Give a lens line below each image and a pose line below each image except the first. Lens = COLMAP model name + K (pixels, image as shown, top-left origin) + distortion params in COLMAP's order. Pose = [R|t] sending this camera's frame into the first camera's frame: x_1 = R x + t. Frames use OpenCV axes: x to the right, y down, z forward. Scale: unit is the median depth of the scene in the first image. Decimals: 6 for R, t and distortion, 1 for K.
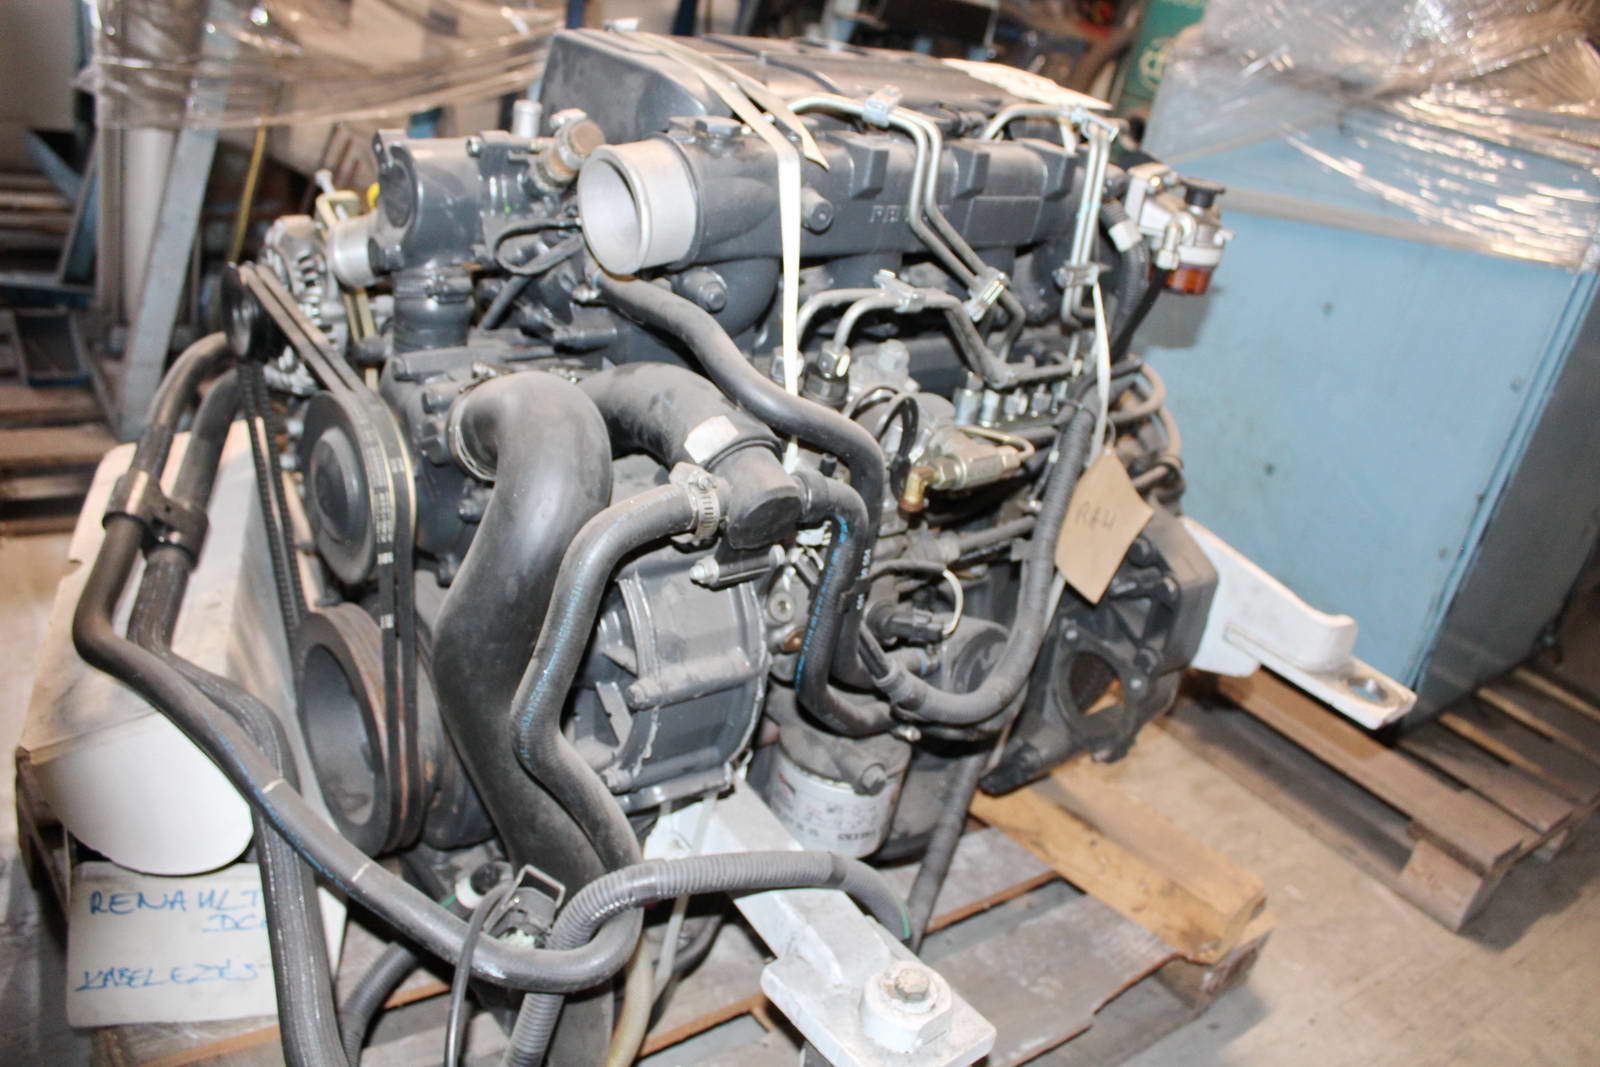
lens RADIAL K [[1316.8, 0, 800.7], [0, 1316.8, 459.0], [0, 0, 1]] dist [-0.172038, 0.127286]
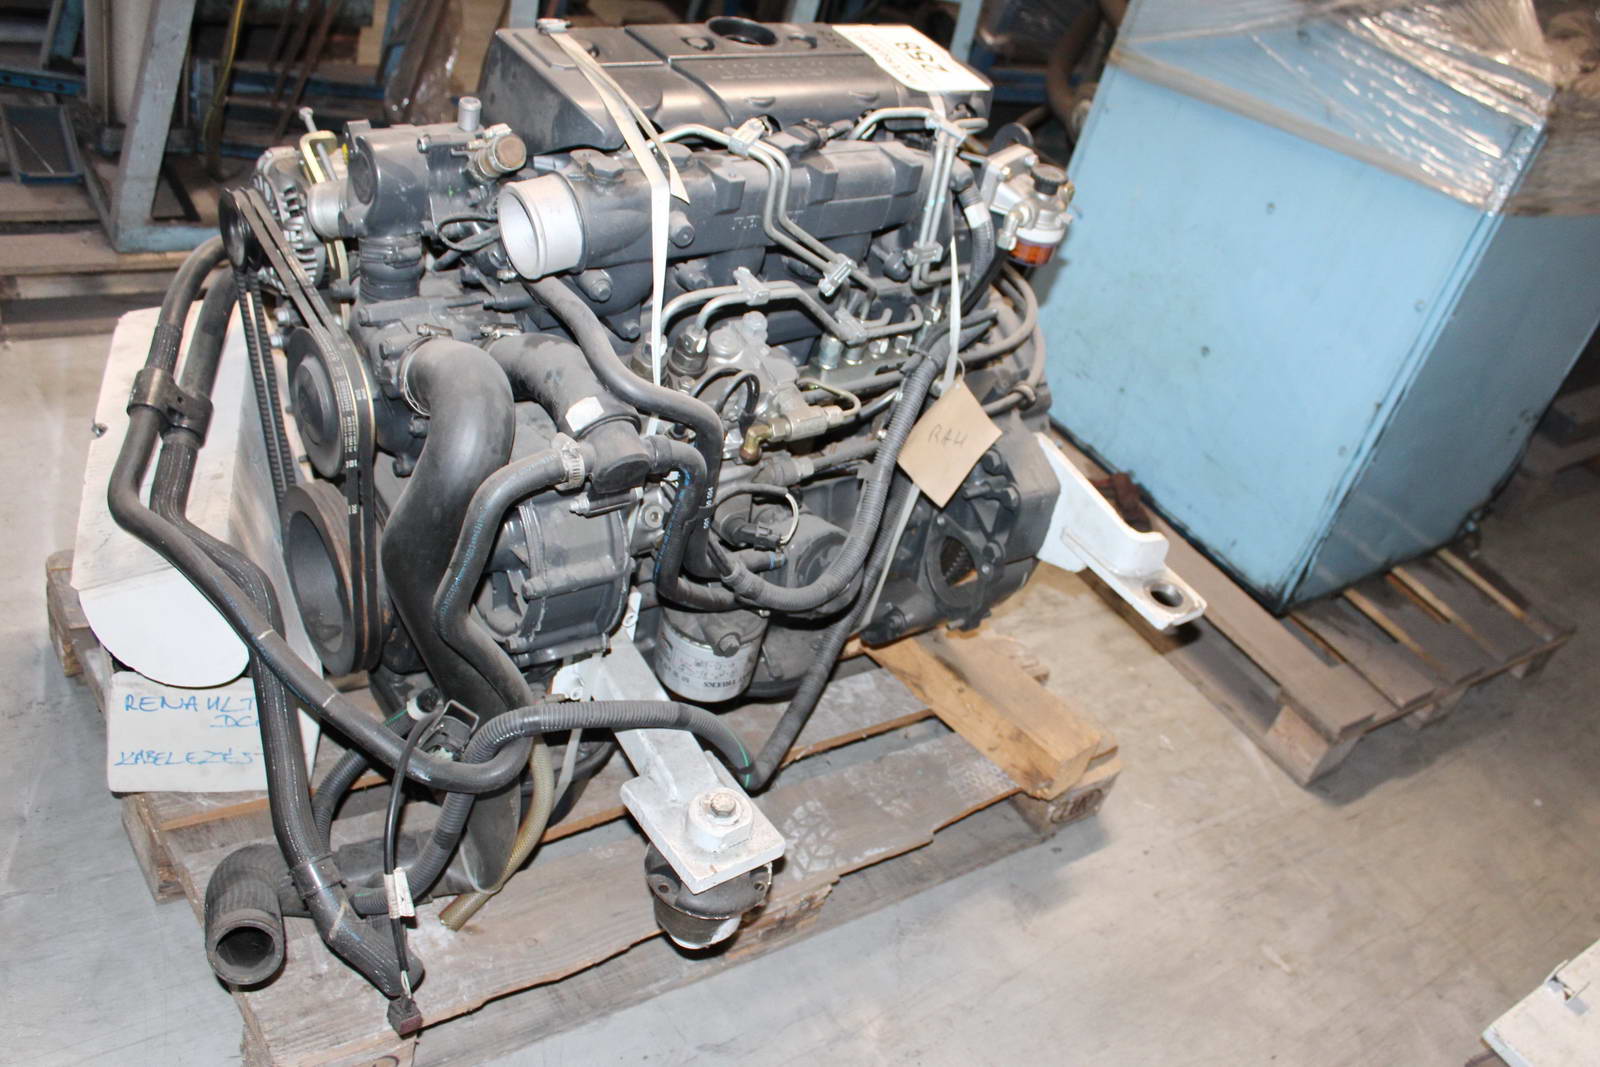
lens RADIAL K [[1355.2, 0, 800.0], [0, 1355.2, 533.5], [0, 0, 1]] dist [-0.153323, 0.110763]
pose [[0.997759, 0.066888, 0.001771, 0.112240], [-0.065787, 0.975819, 0.208444, -0.139853], [0.012214, -0.208094, 0.978033, -0.273667]]
